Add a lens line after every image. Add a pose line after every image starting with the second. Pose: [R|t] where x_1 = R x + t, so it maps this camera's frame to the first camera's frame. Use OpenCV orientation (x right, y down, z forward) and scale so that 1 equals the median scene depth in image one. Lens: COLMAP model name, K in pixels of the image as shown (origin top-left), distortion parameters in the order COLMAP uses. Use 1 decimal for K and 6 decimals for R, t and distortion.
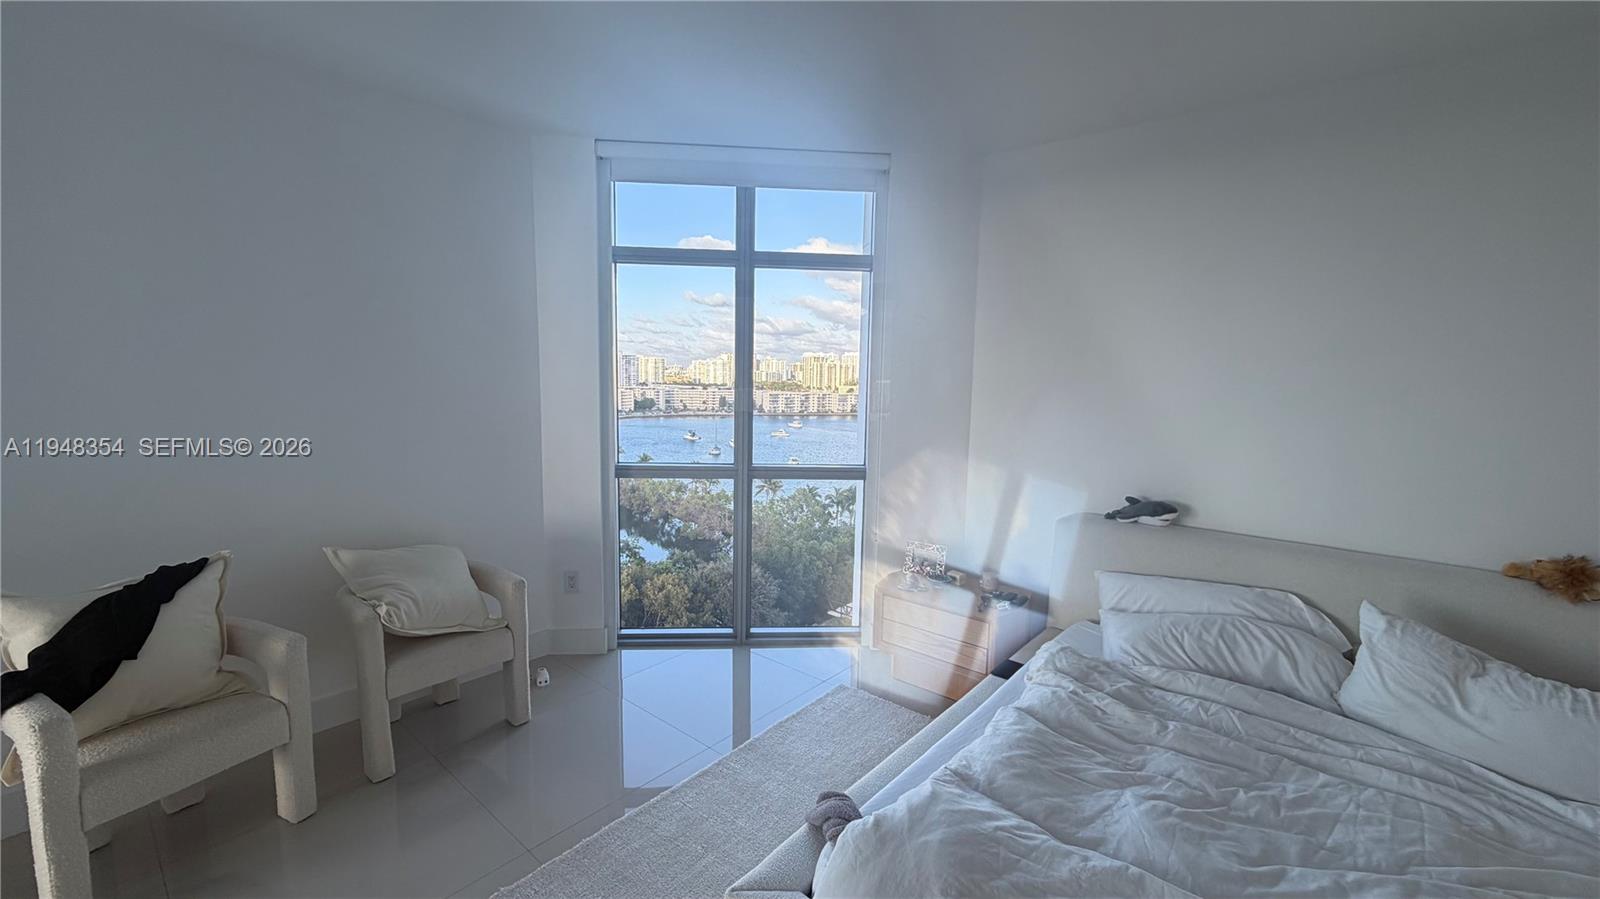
lens RADIAL K [[634.1, 0, 795.7], [0, 634.1, 457.2], [0, 0, 1]] dist [-0.002569, 0.000427]
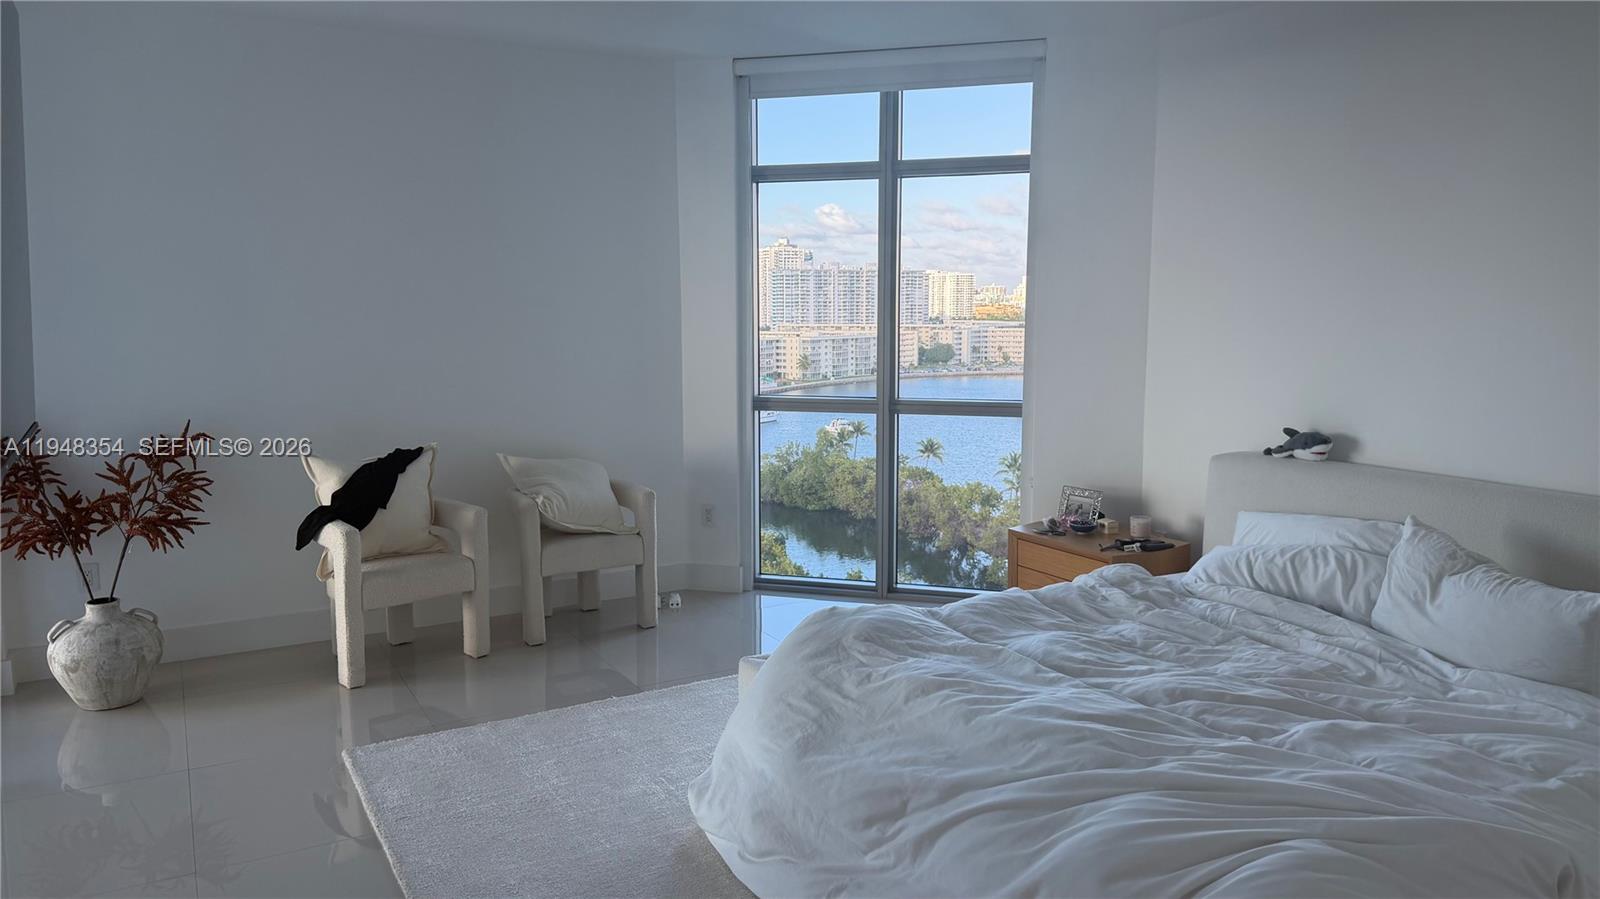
lens RADIAL K [[1114.5, 0, 797.3], [0, 1114.5, 450.0], [0, 0, 1]] dist [0.086453, -0.128447]
pose [[0.938489, 0.025407, -0.344373, 0.596022], [-0.023627, 0.999677, 0.009365, 0.129335], [0.344499, -0.000653, 0.938786, -0.918510]]
